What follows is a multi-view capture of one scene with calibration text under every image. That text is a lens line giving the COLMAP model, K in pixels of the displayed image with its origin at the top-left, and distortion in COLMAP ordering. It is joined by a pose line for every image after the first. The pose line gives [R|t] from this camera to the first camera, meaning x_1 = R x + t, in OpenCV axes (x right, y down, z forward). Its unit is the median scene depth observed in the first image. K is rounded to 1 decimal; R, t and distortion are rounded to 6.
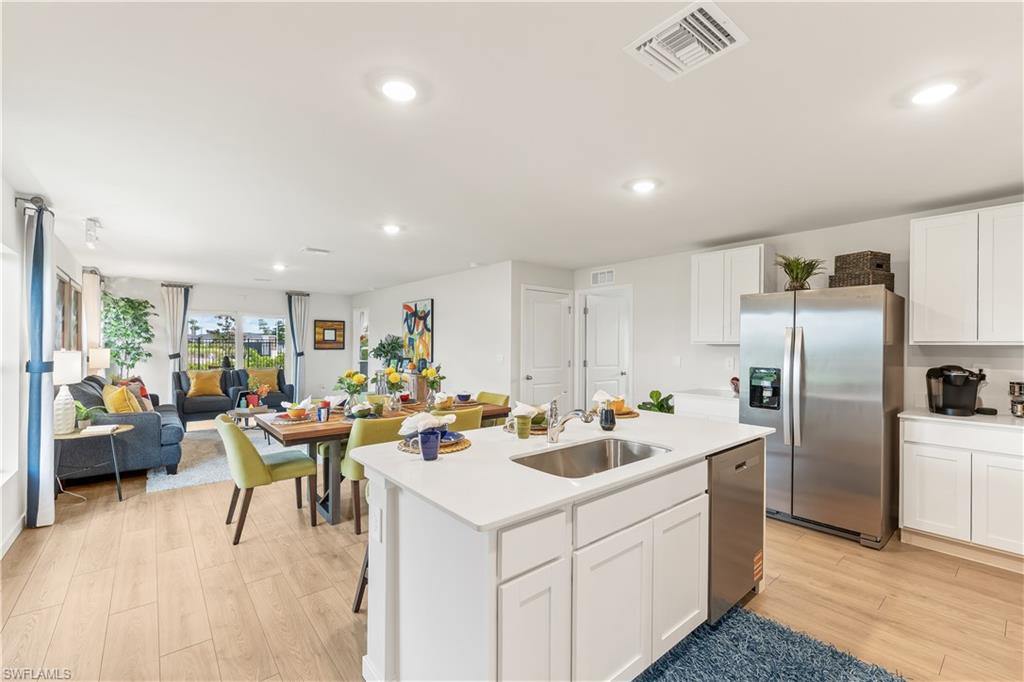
lens RADIAL K [[432.2, 0, 511.1], [0, 432.2, 344.9], [0, 0, 1]] dist [0.001684, 0.000062]
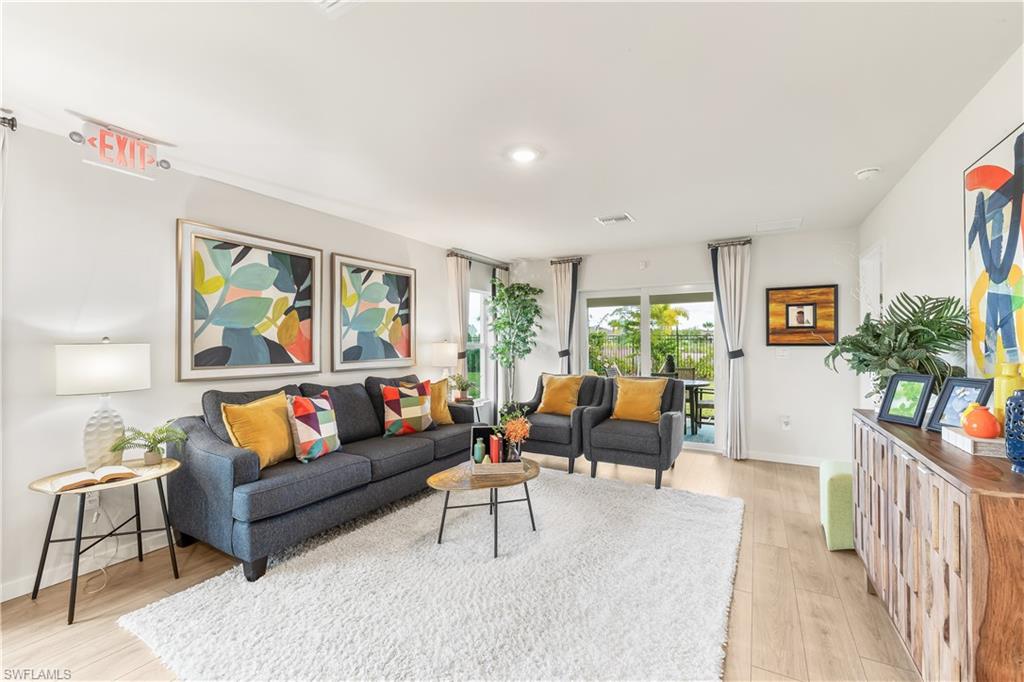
lens RADIAL K [[432.2, 0, 508.9], [0, 432.2, 341.2], [0, 0, 1]] dist [0.001684, 0.000062]
pose [[0.361145, -0.009014, -0.932466, -0.102612], [0.004812, 0.999958, -0.007802, 0.009192], [0.932497, -0.001669, 0.361174, 0.633010]]
